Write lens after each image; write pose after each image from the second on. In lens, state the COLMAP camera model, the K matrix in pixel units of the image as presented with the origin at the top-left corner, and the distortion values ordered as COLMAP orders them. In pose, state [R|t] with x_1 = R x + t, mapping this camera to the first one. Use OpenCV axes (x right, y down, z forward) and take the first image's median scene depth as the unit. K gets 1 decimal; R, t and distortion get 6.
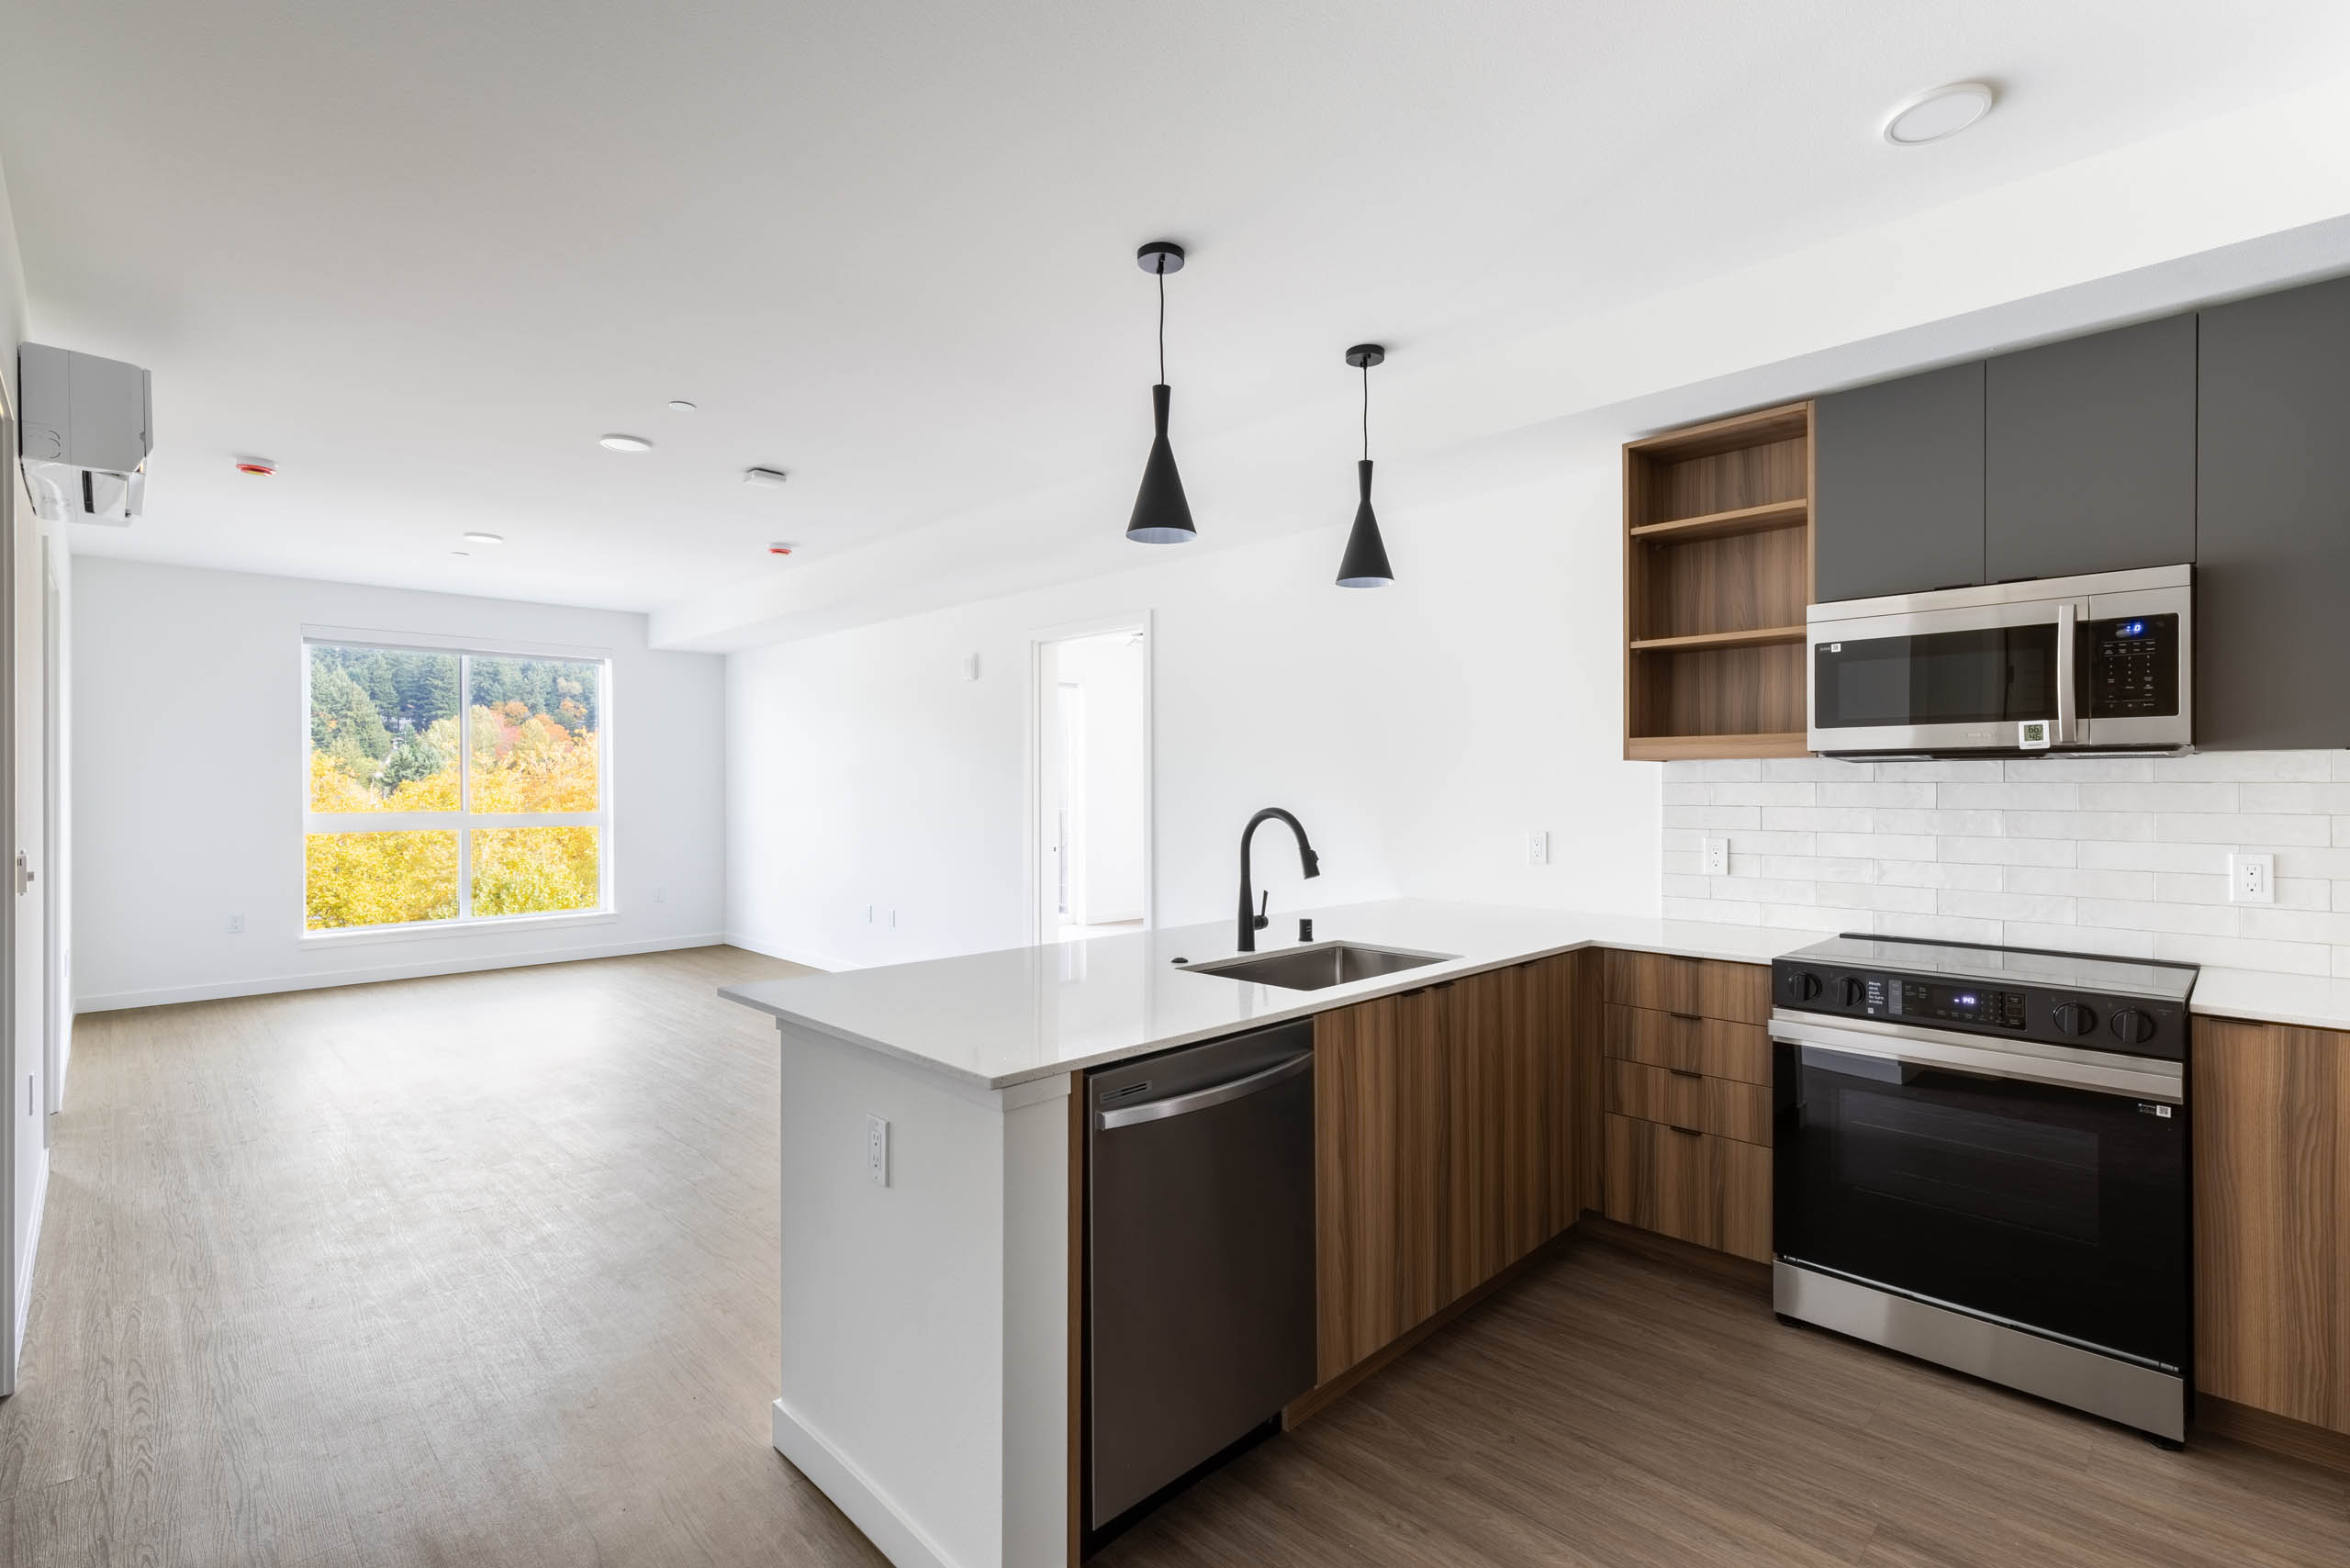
lens RADIAL K [[1092.2, 0, 1200.6], [0, 1092.2, 774.5], [0, 0, 1]] dist [0.011172, -0.002133]
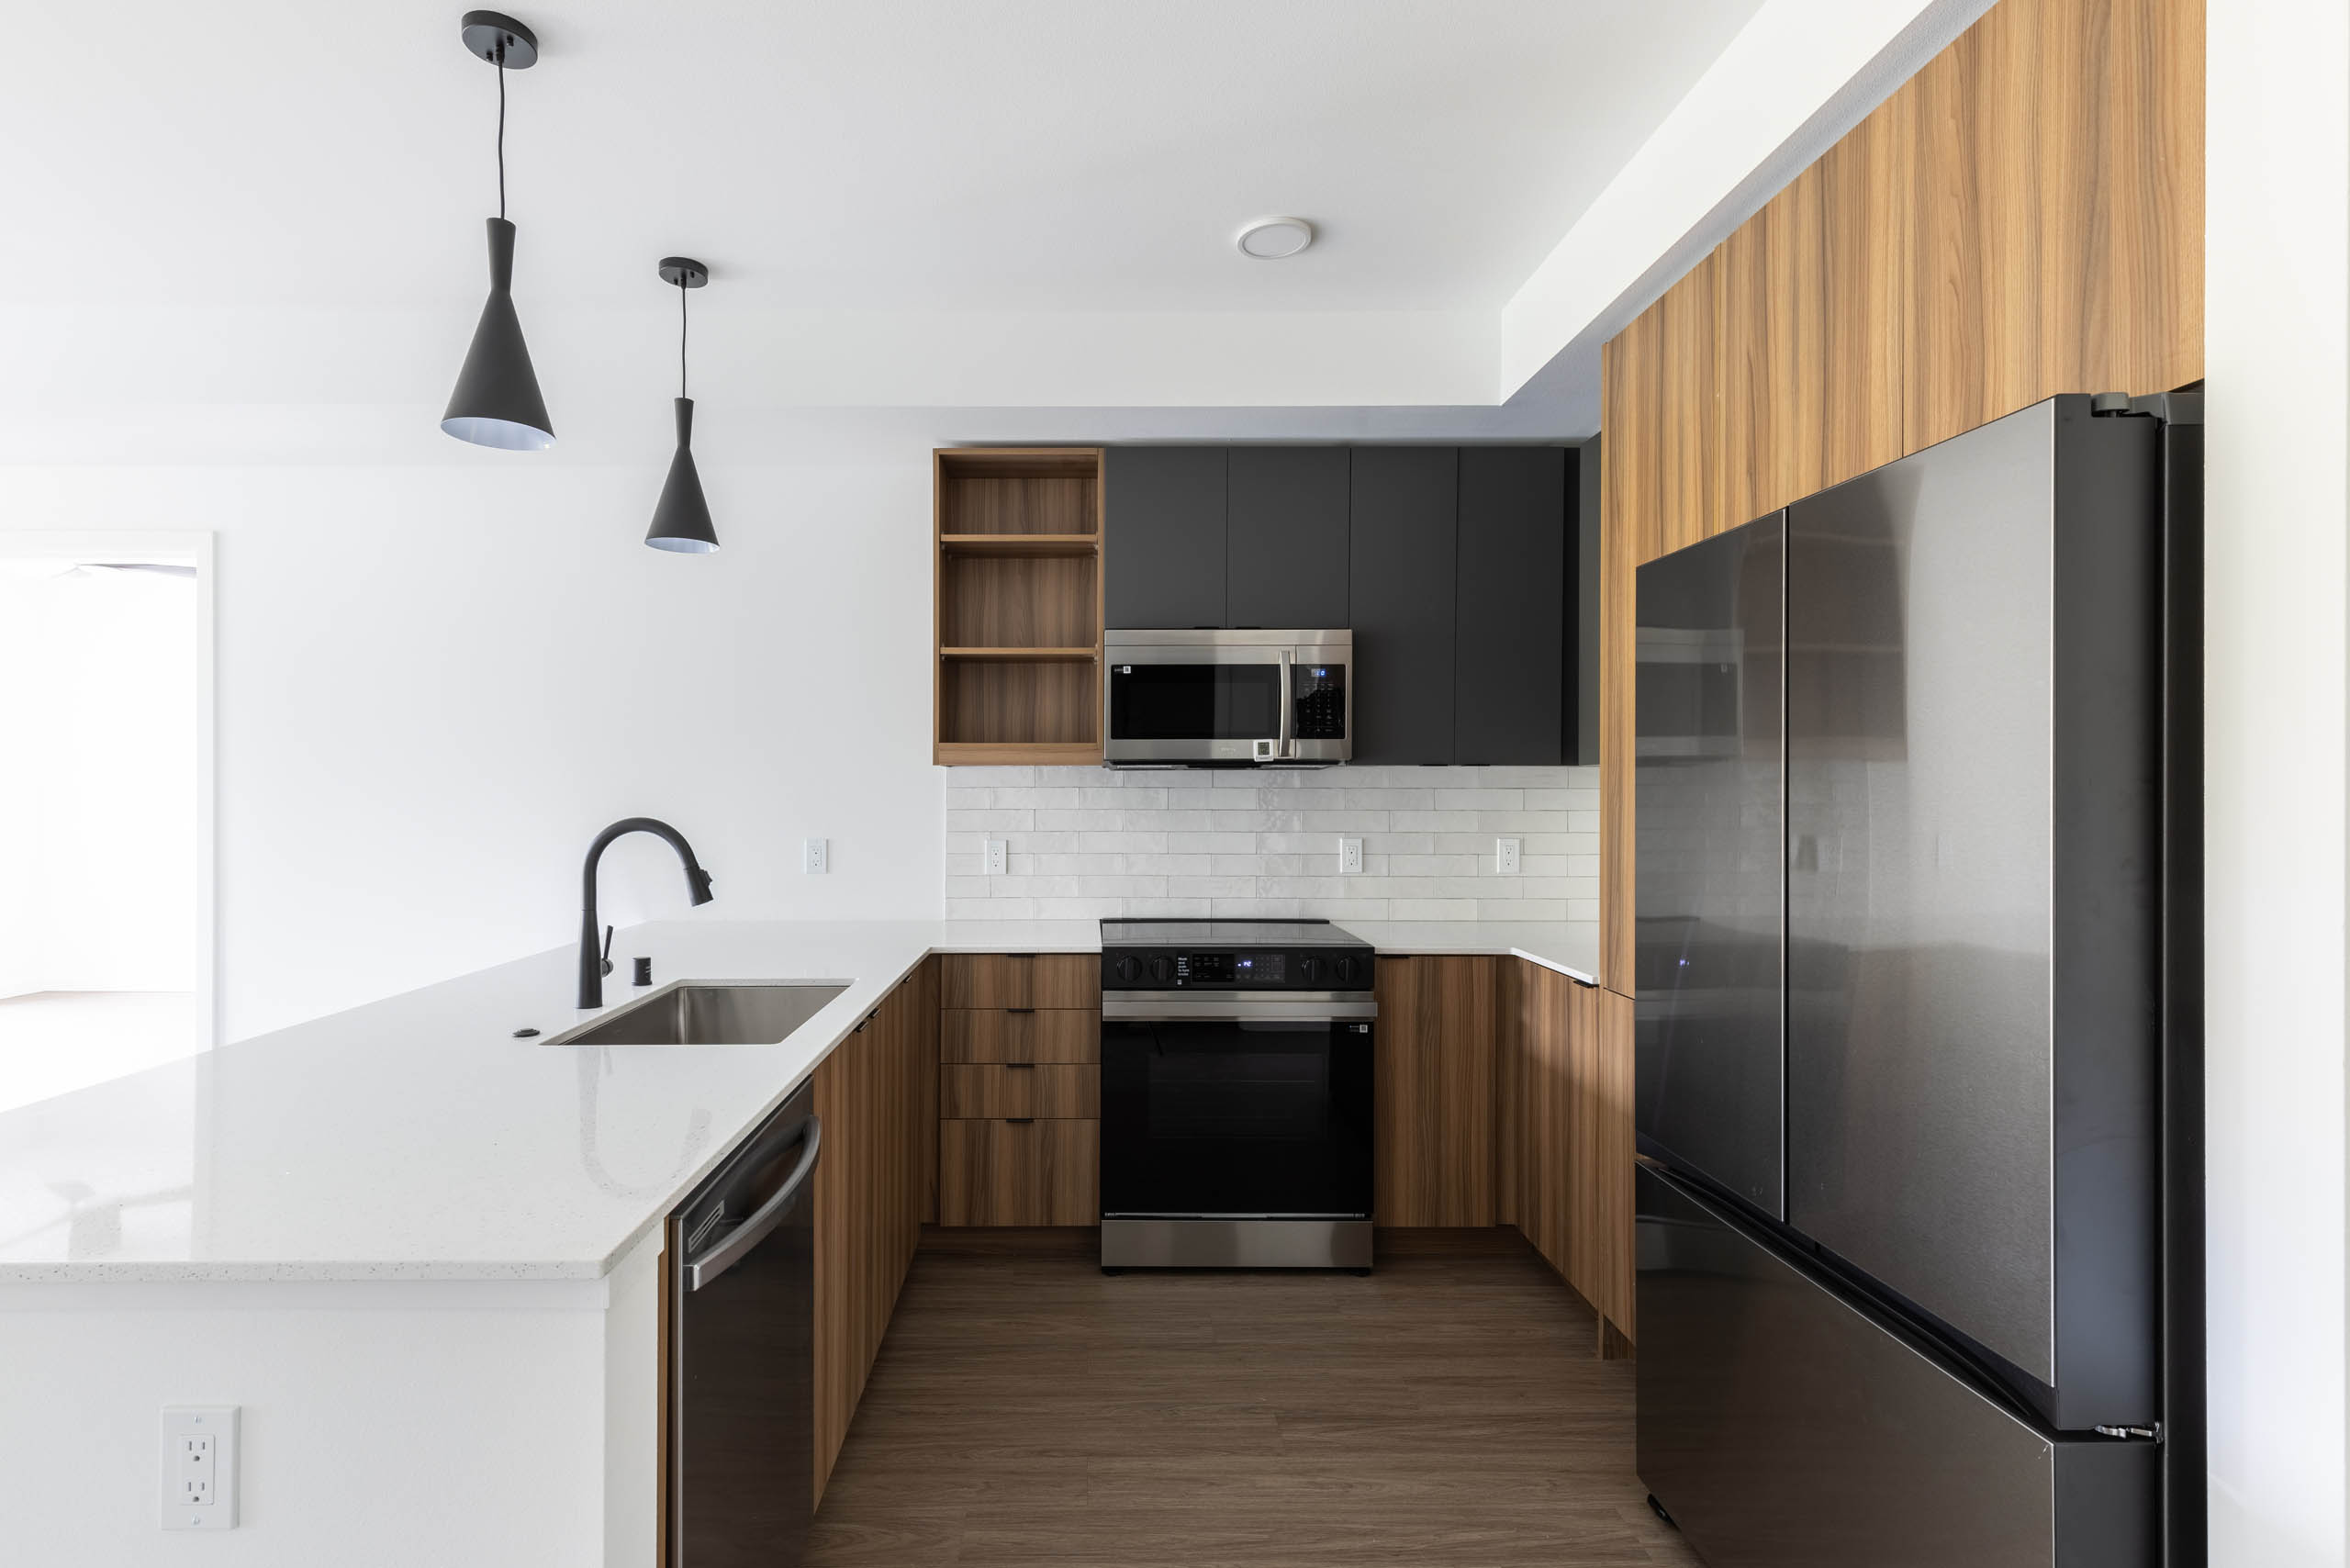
lens RADIAL K [[1092.2, 0, 1121.2], [0, 1092.2, 788.3], [0, 0, 1]] dist [0.011172, -0.002133]
pose [[0.708058, 0.003193, 0.706147, -0.200994], [-0.006562, 0.999976, 0.002059, 0.005069], [-0.706124, -0.006092, 0.708062, 0.173781]]
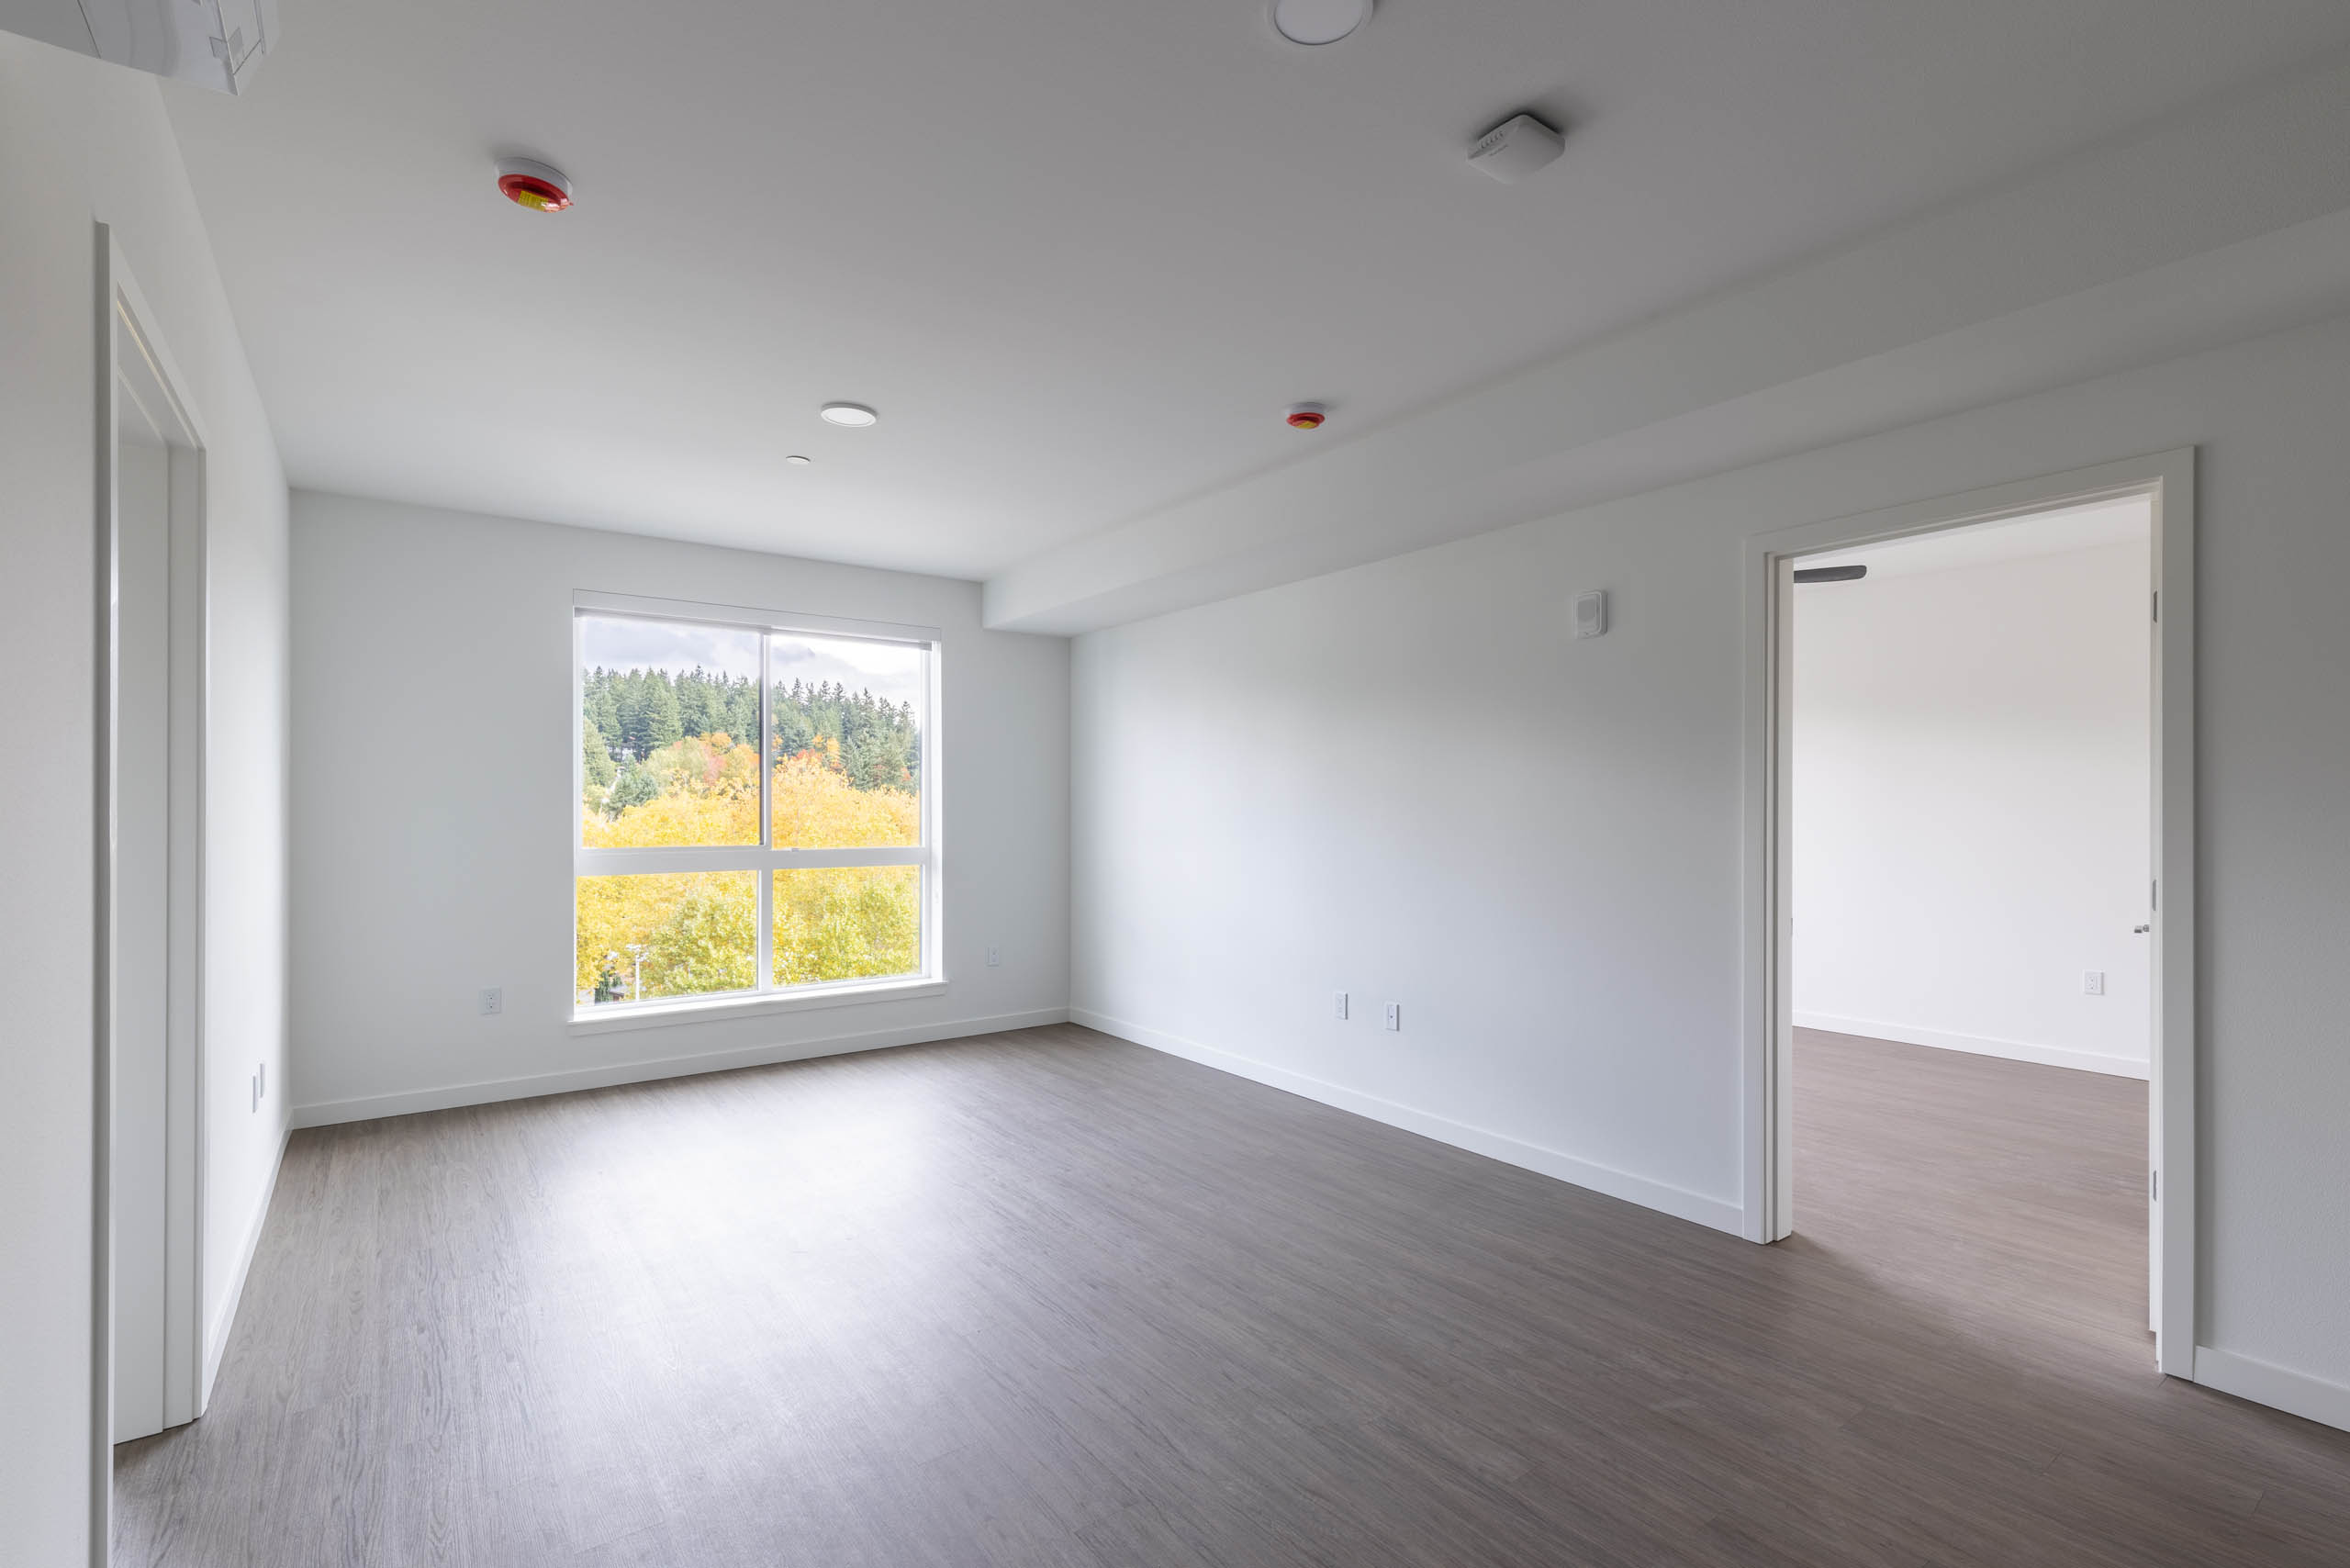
lens RADIAL K [[1092.2, 0, 1186.9], [0, 1092.2, 799.1], [0, 0, 1]] dist [0.011172, -0.002133]
pose [[0.988250, 0.001865, -0.152836, -0.640383], [-0.002240, 0.999995, -0.002280, 0.008373], [0.152831, 0.002595, 0.988249, 0.725307]]
